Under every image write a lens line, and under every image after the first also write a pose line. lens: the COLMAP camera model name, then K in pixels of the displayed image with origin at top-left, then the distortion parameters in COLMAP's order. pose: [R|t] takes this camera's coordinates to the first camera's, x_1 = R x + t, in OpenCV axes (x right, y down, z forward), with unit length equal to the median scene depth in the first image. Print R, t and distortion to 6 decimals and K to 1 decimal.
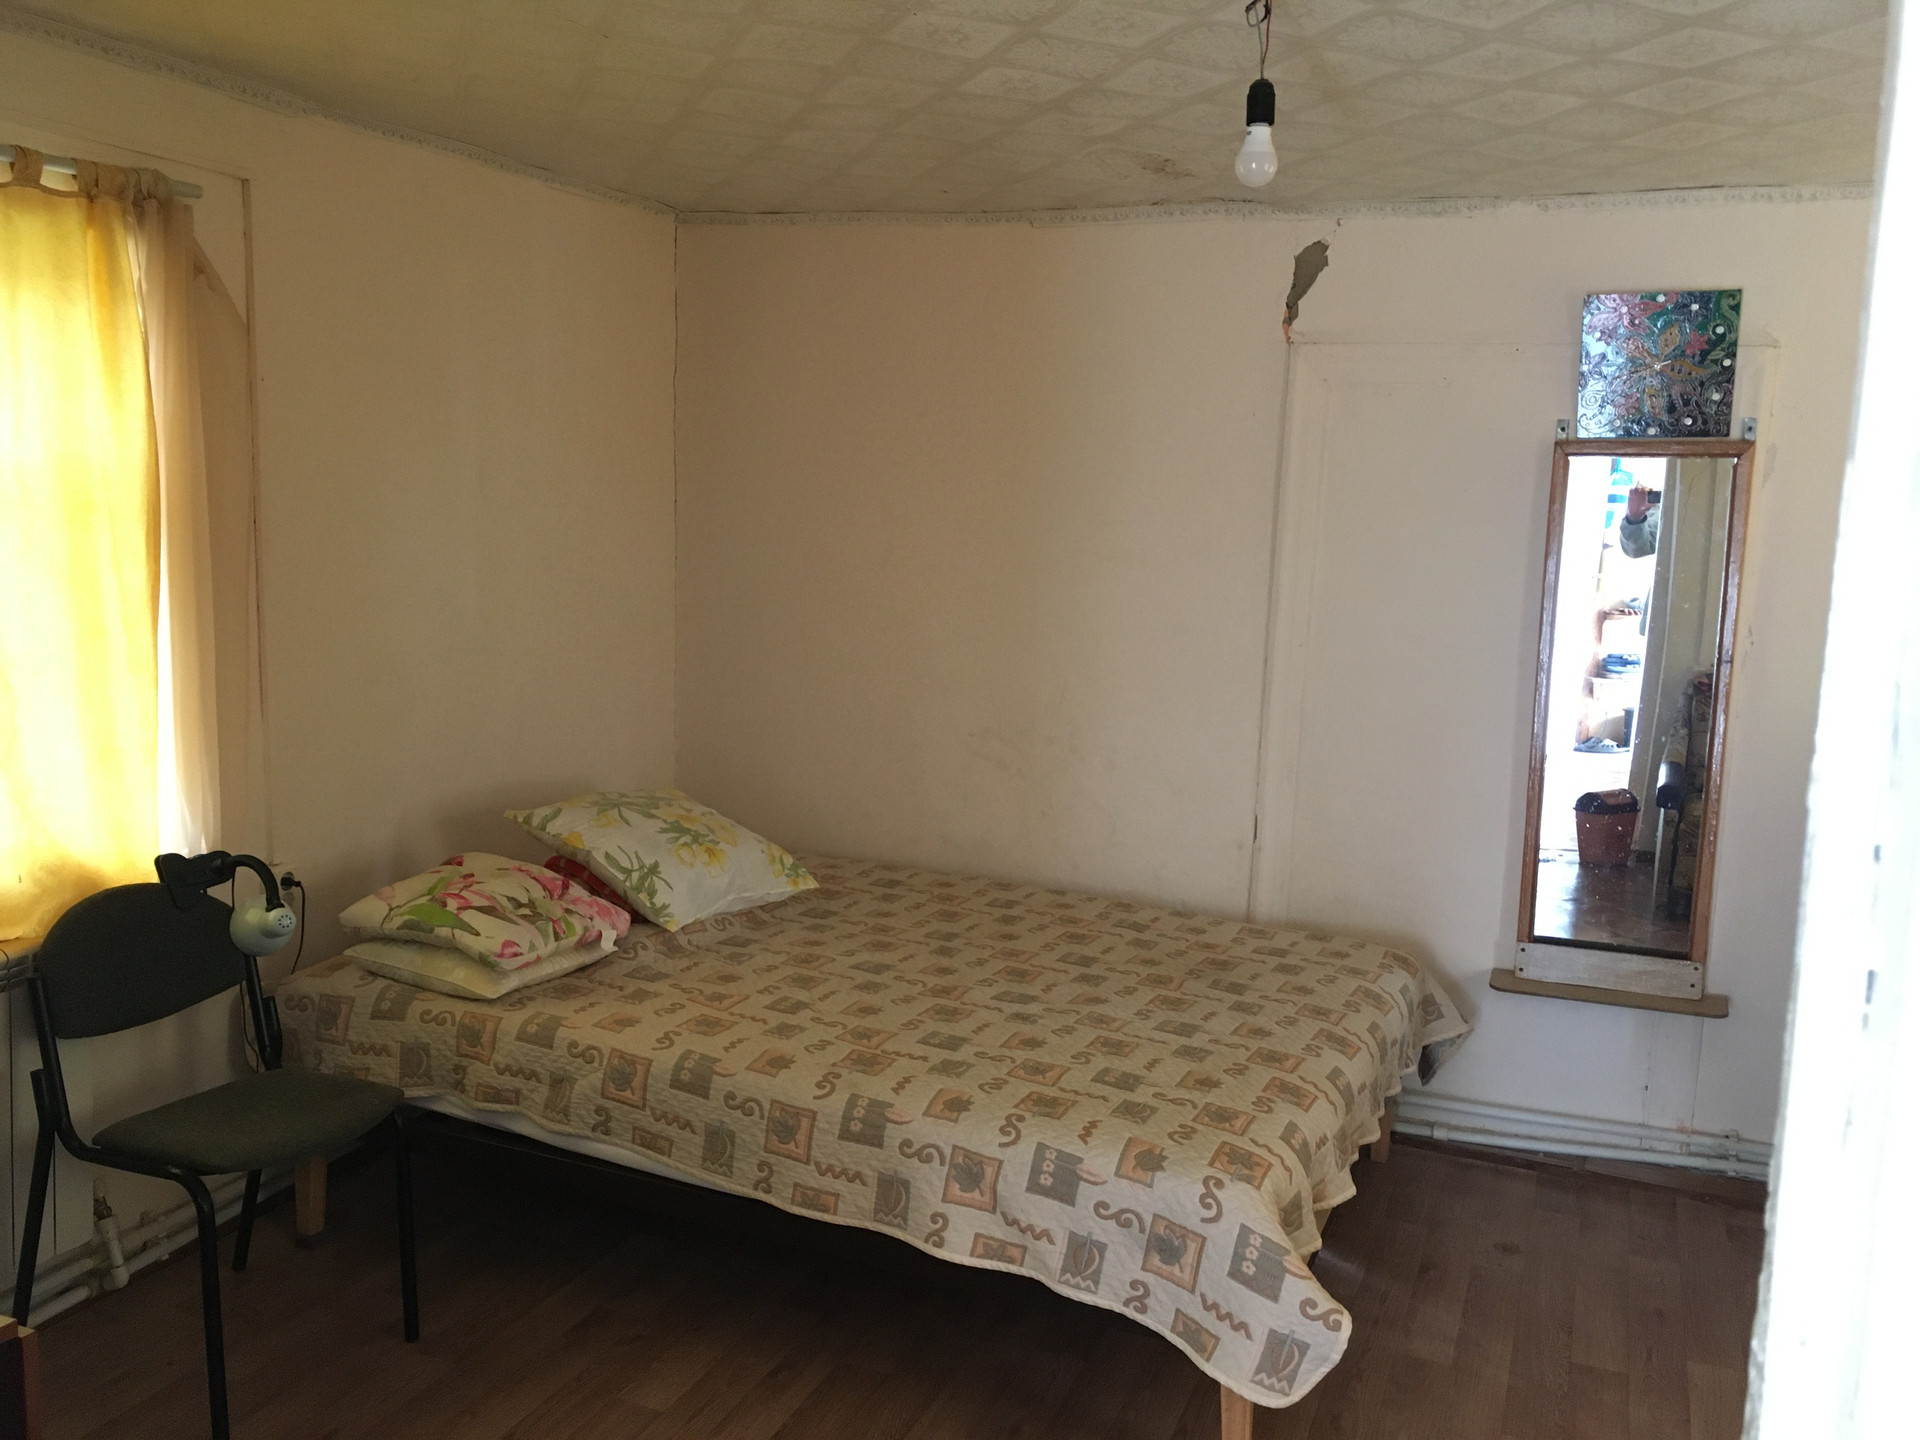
lens RADIAL K [[1622.5, 0, 959.8], [0, 1622.5, 715.2], [0, 0, 1]] dist [0.045247, -0.057595]
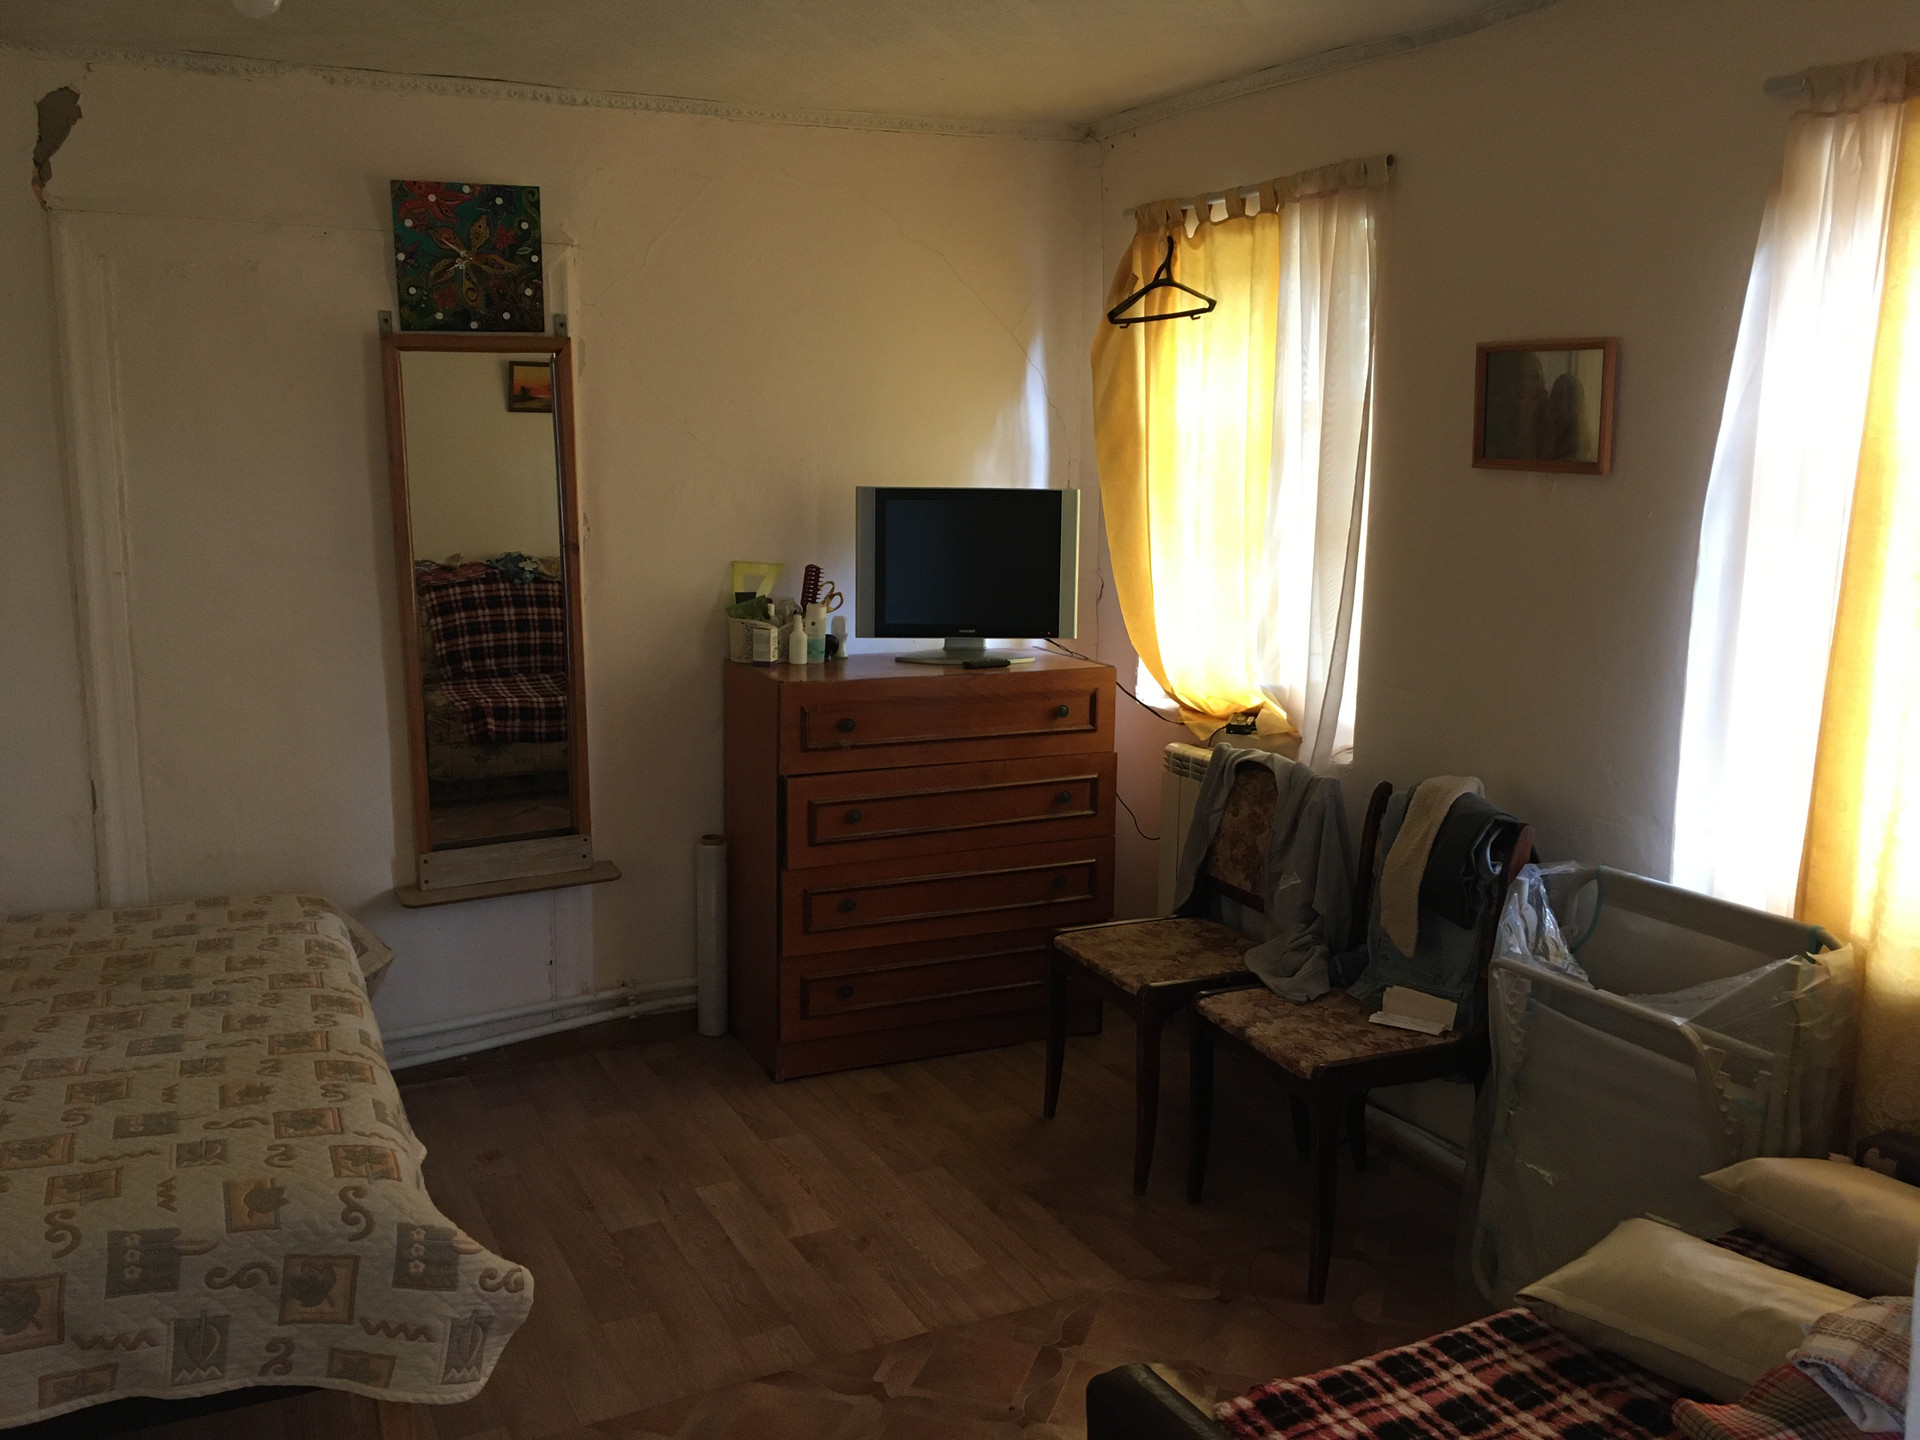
lens RADIAL K [[1622.5, 0, 961.5], [0, 1622.5, 714.3], [0, 0, 1]] dist [0.045247, -0.057595]
pose [[0.658683, -0.164225, 0.734280, -0.205252], [0.117353, 0.986370, 0.115335, -0.025526], [-0.743213, 0.010201, 0.668977, 0.151733]]
